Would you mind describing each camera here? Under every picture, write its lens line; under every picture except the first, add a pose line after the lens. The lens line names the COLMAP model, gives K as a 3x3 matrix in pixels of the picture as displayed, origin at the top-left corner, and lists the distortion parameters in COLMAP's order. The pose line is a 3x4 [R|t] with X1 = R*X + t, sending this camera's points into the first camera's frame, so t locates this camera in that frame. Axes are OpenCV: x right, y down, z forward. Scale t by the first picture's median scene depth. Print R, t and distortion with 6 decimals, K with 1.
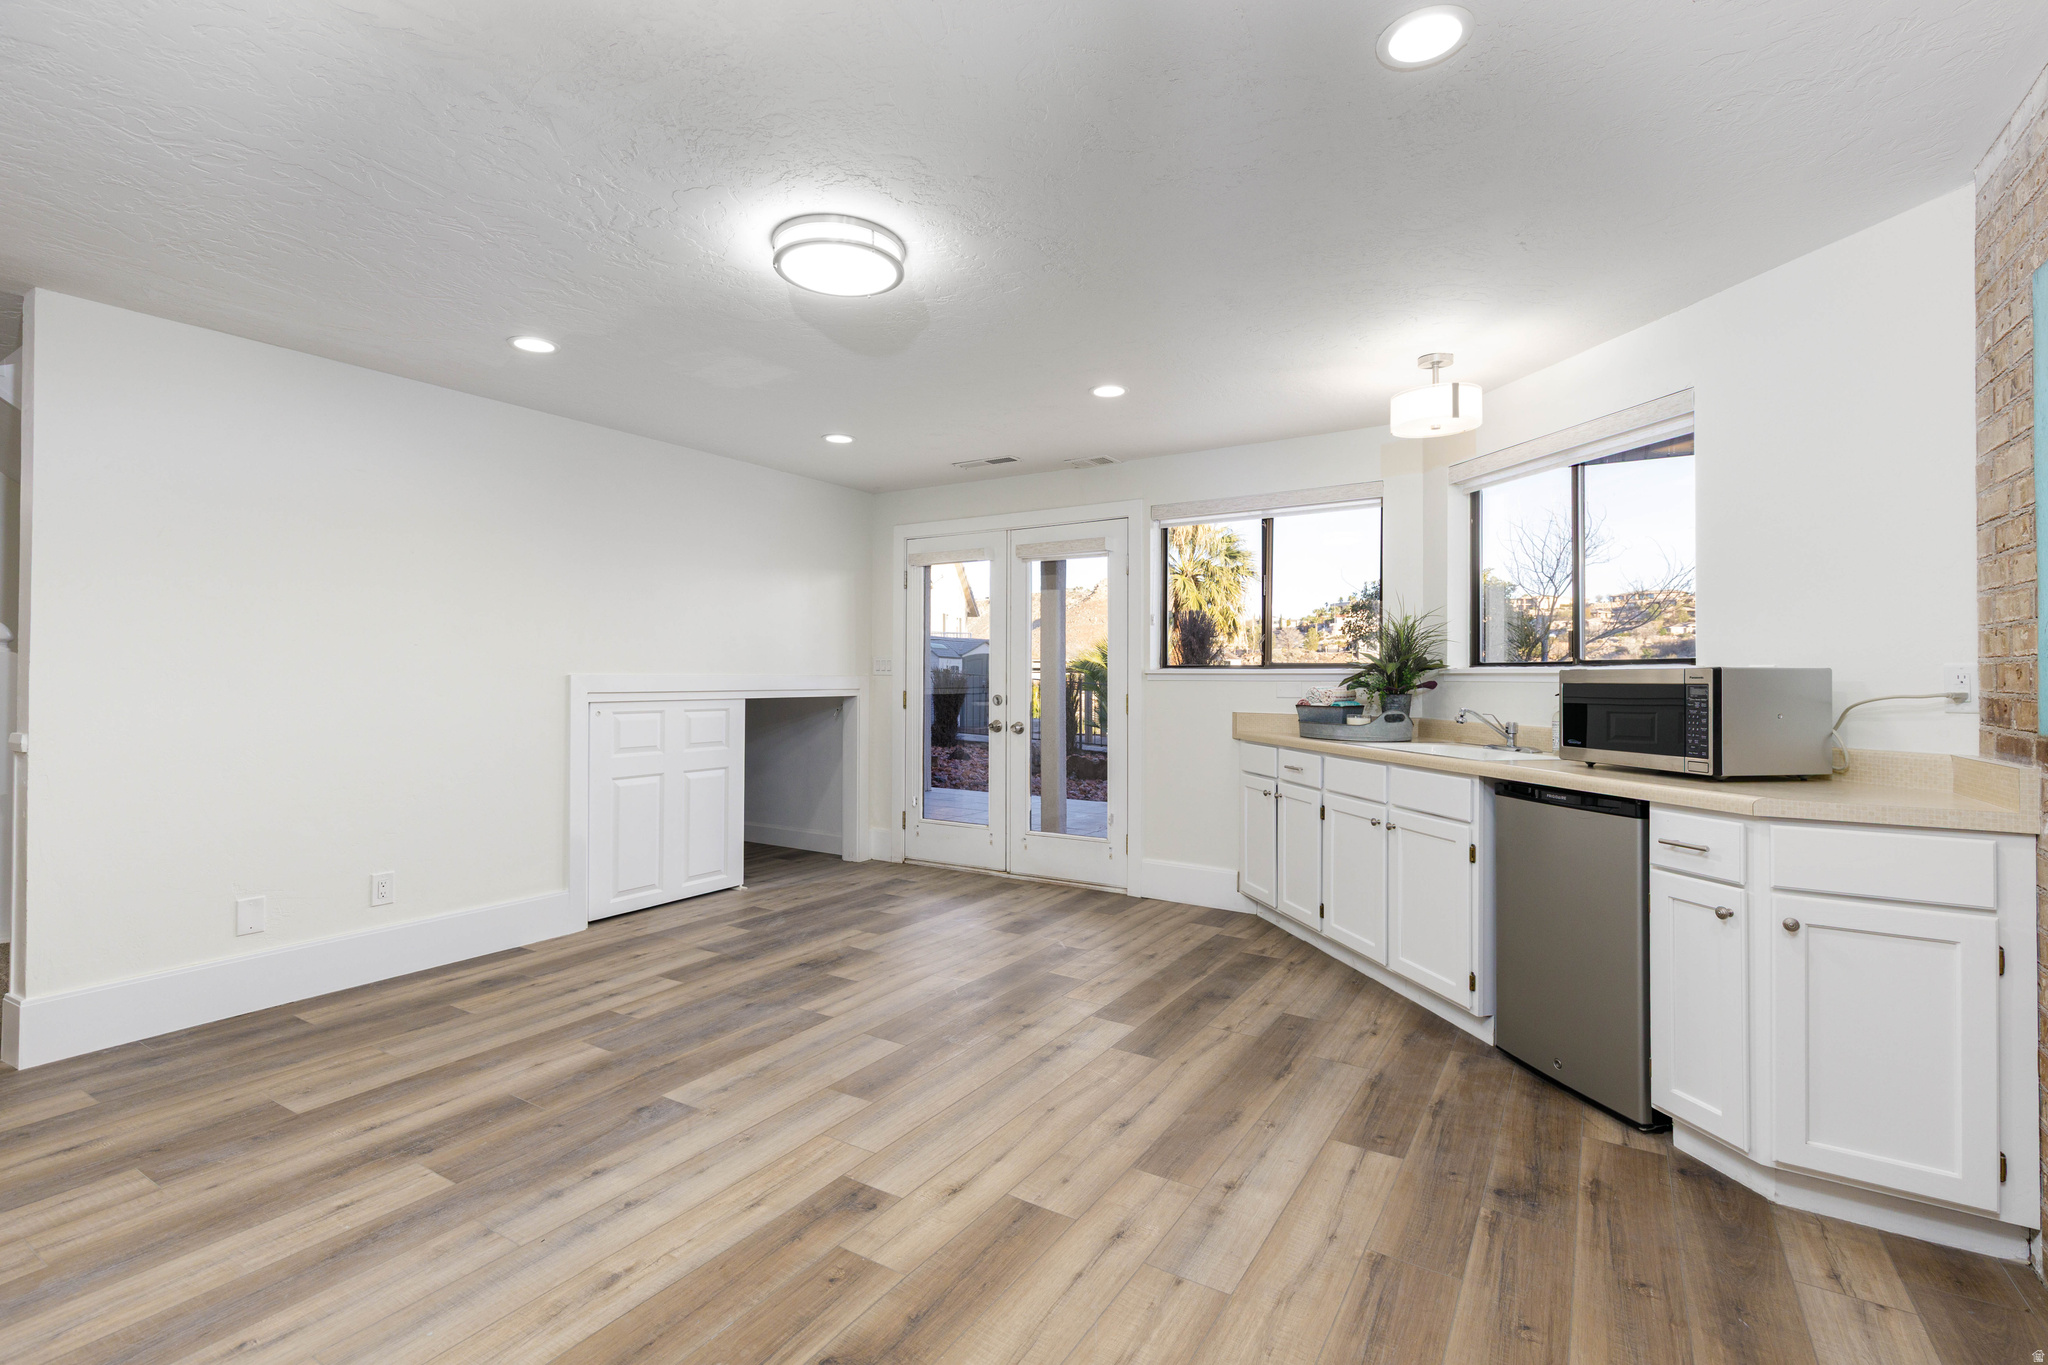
lens RADIAL K [[922.9, 0, 1026.8], [0, 922.9, 666.1], [0, 0, 1]] dist [0.004339, -0.000392]
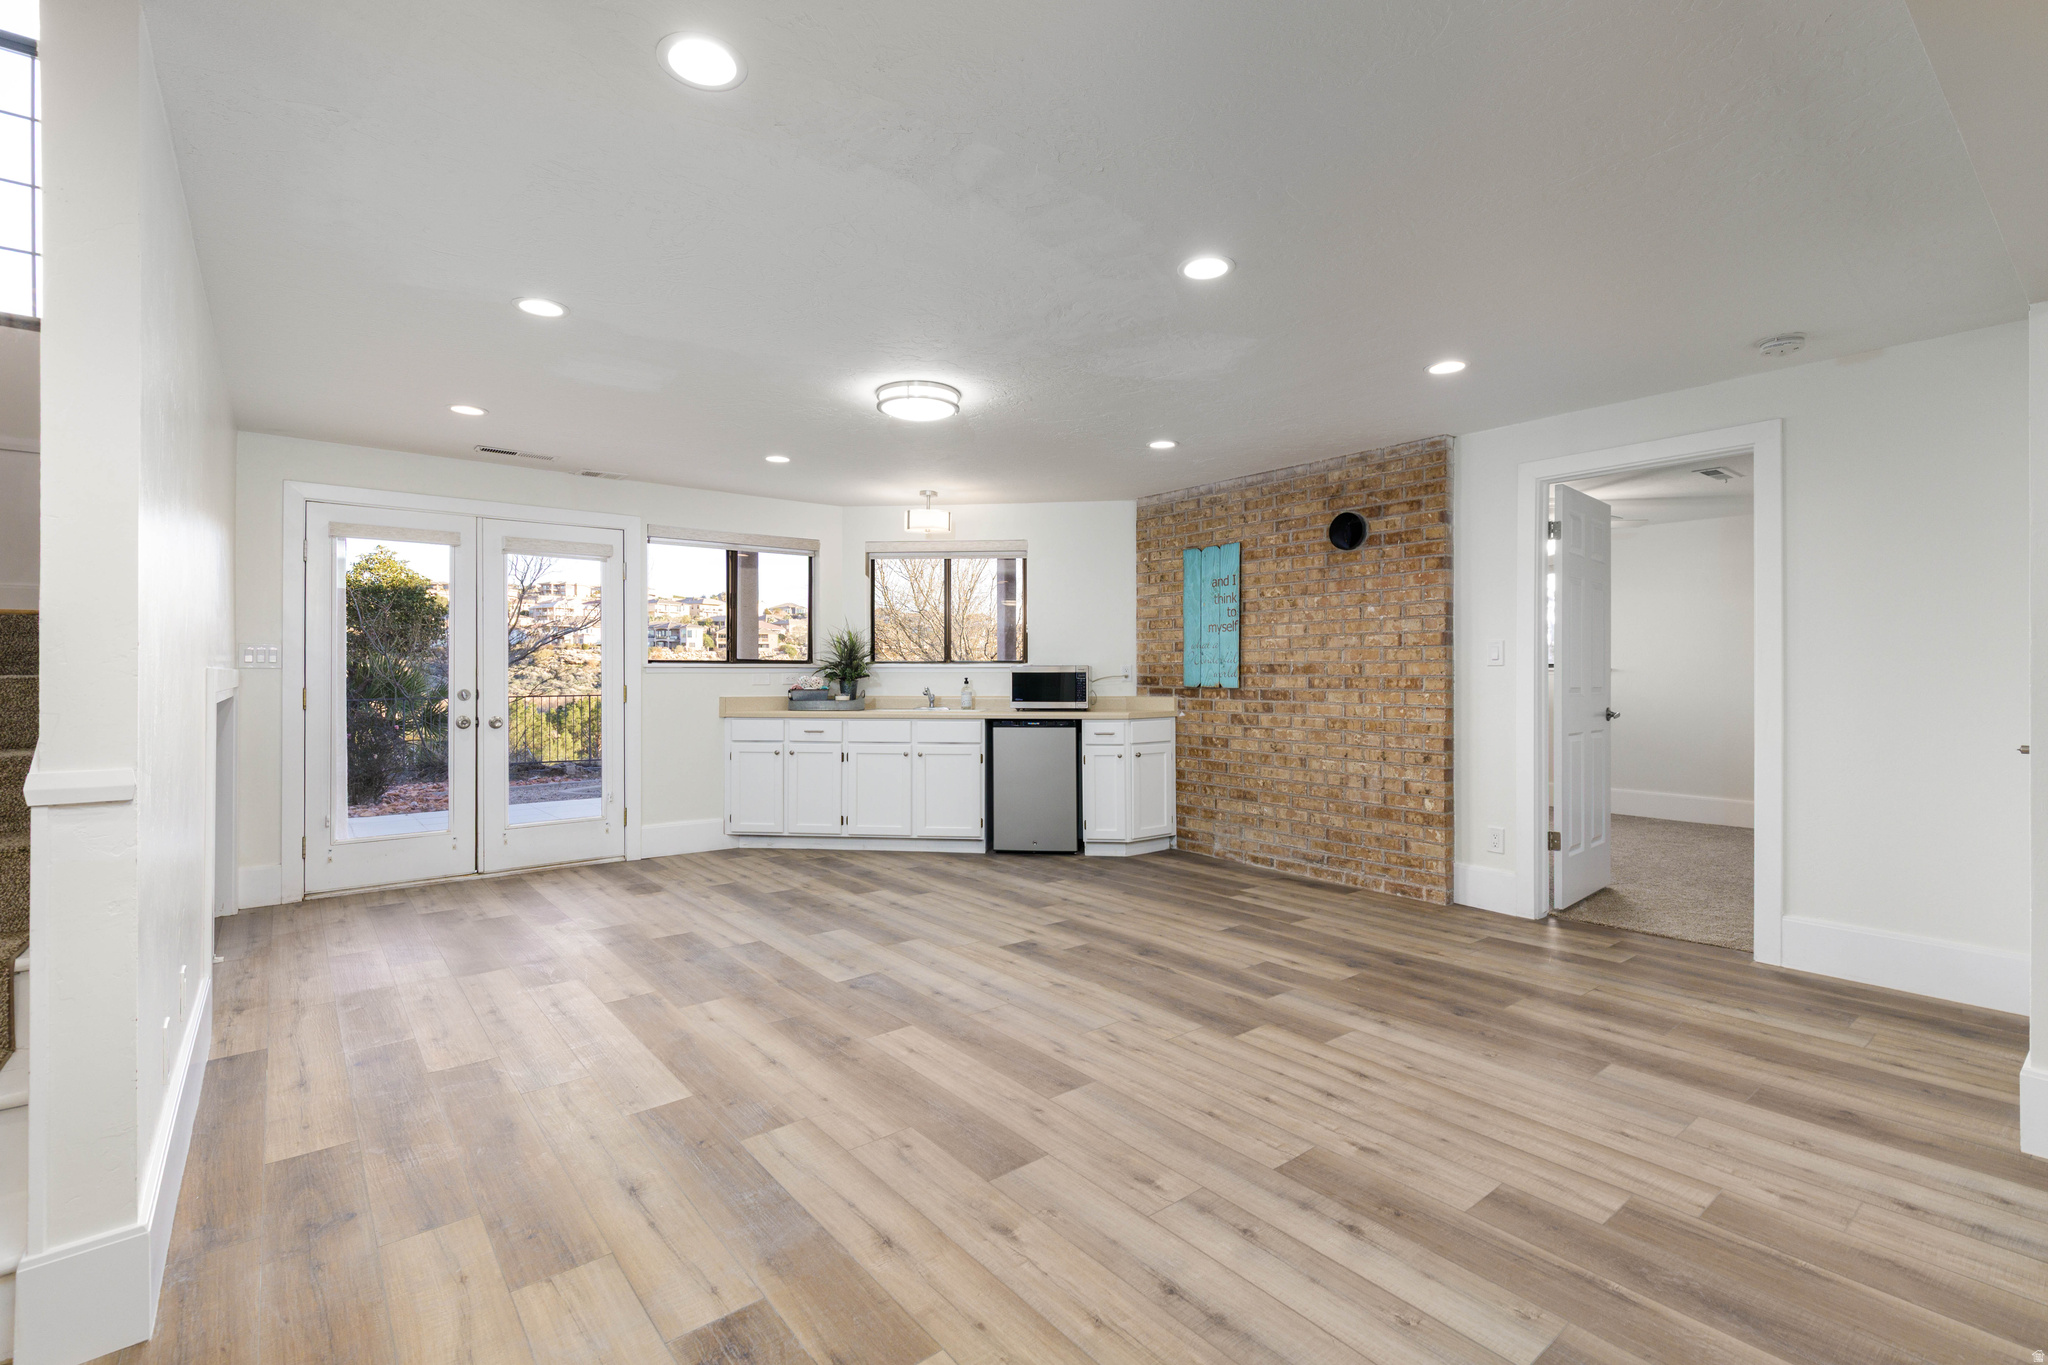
lens RADIAL K [[922.9, 0, 1026.8], [0, 922.9, 666.1], [0, 0, 1]] dist [0.004339, -0.000392]
pose [[0.327815, 0.002793, 0.944738, -1.466443], [-0.009069, 0.999959, 0.000190, 0.003551], [-0.944698, -0.008630, 0.327827, 0.285276]]
